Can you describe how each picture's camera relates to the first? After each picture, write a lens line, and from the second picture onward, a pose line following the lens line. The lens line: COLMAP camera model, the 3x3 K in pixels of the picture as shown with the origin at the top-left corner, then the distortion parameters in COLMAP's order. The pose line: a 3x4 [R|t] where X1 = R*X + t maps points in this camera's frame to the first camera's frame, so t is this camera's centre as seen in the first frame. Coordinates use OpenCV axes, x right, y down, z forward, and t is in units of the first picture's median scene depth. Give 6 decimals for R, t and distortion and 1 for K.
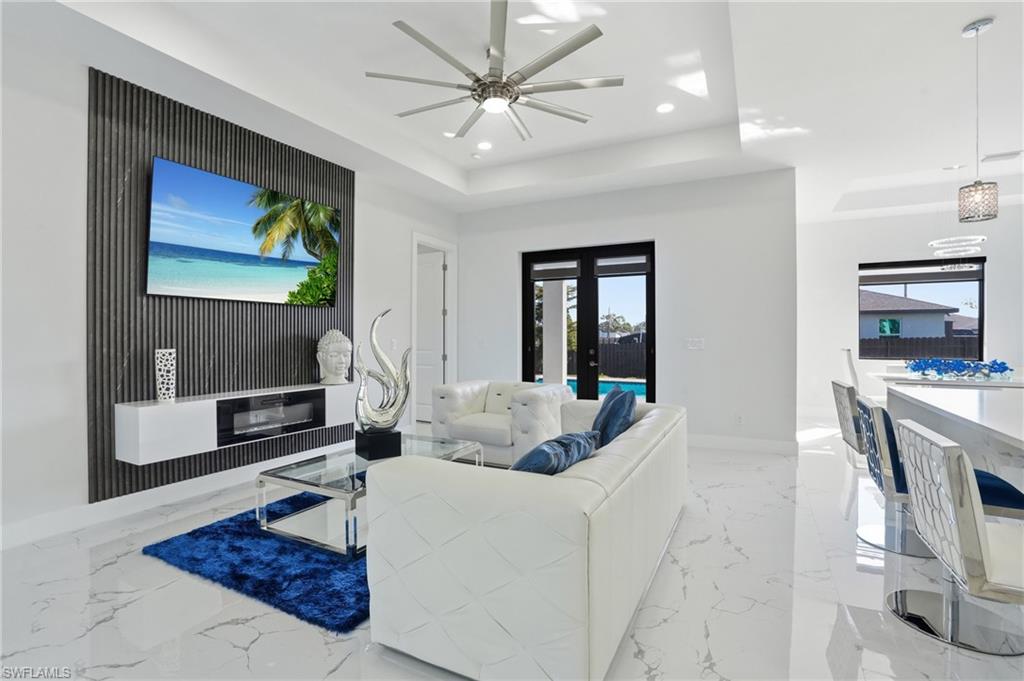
lens RADIAL K [[491.2, 0, 502.4], [0, 491.2, 338.7], [0, 0, 1]] dist [-0.030534, 0.007326]
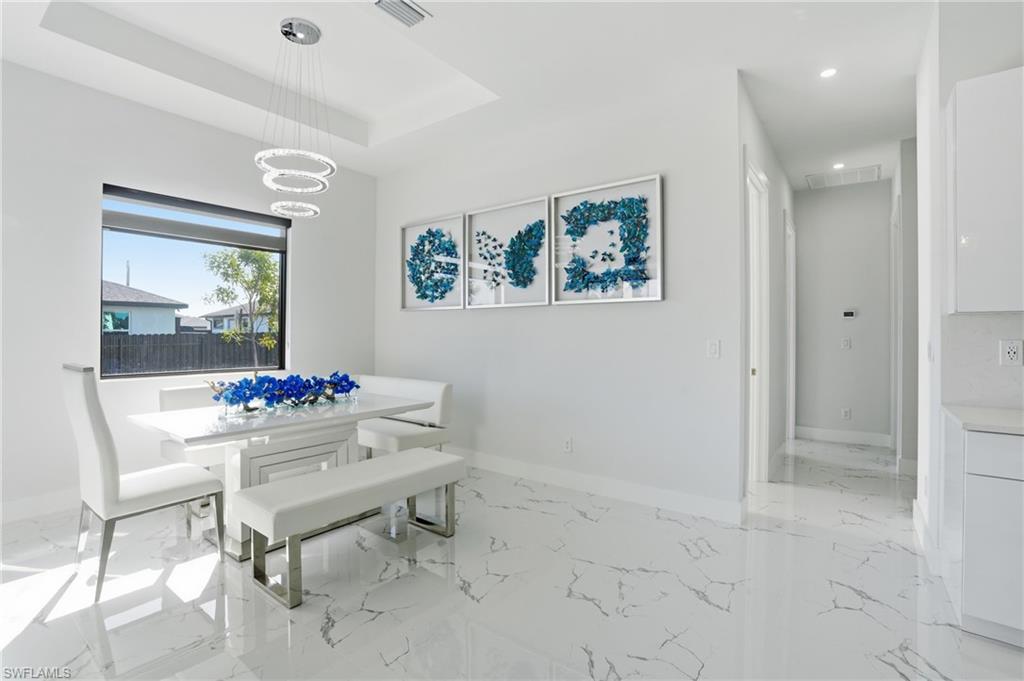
lens RADIAL K [[491.2, 0, 511.2], [0, 491.2, 336.0], [0, 0, 1]] dist [-0.030534, 0.007326]
pose [[0.190128, -0.002223, 0.981757, 0.451147], [0.000757, 0.999997, 0.002118, -0.003575], [-0.981759, 0.000340, 0.190129, 0.665617]]
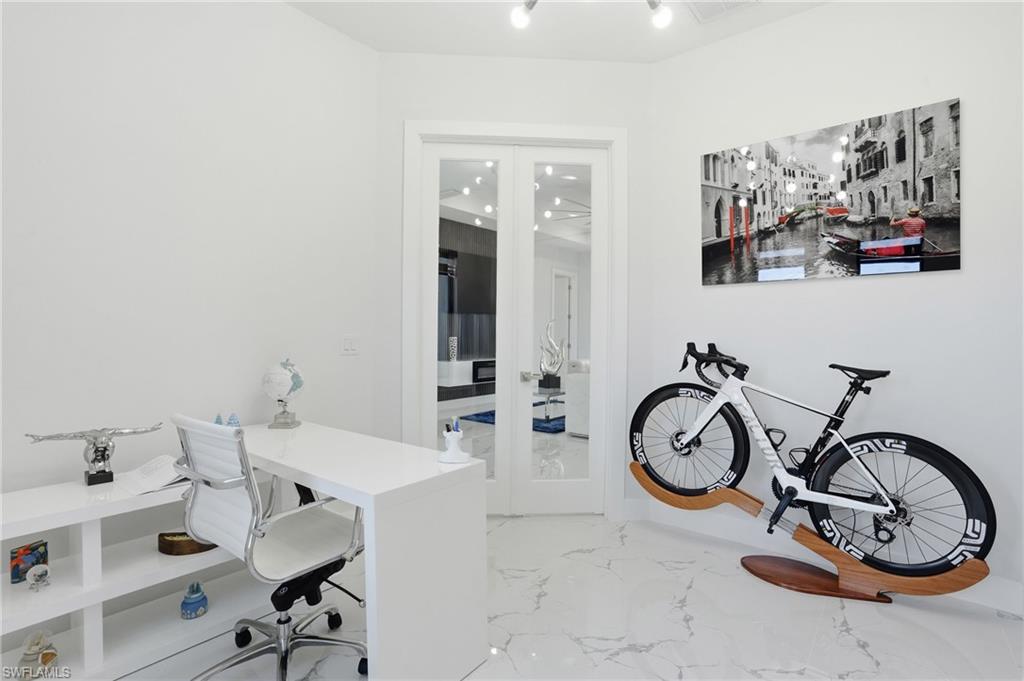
lens RADIAL K [[491.2, 0, 510.4], [0, 491.2, 339.8], [0, 0, 1]] dist [-0.030534, 0.007326]
pose [[0.982683, 0.005868, -0.185204, -0.016457], [-0.004436, 0.999957, 0.008145, 0.008980], [0.185244, -0.007182, 0.982666, -0.685218]]
